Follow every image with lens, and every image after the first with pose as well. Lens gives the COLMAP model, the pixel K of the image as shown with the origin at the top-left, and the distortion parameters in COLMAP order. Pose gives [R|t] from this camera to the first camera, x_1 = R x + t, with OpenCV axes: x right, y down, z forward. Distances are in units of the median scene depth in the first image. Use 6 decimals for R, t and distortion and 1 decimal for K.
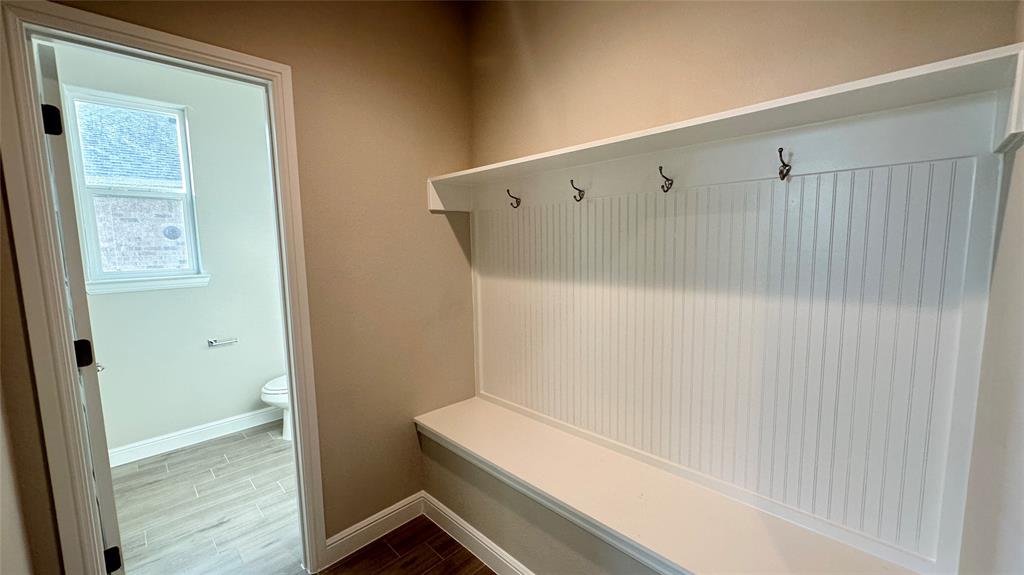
lens RADIAL K [[404.7, 0, 512.6], [0, 404.7, 286.6], [0, 0, 1]] dist [-0.005773, -0.000469]
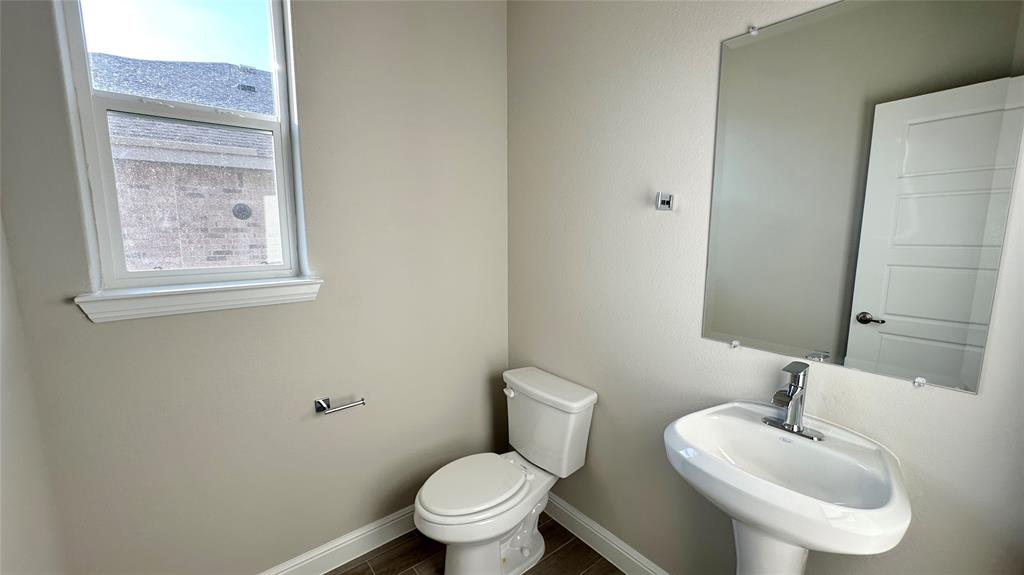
lens RADIAL K [[404.7, 0, 514.9], [0, 404.7, 287.1], [0, 0, 1]] dist [-0.005773, -0.000469]
pose [[0.994712, 0.030836, -0.097966, -0.209856], [-0.027988, 0.999148, 0.030314, -0.019660], [0.098818, -0.027412, 0.994728, 0.234818]]
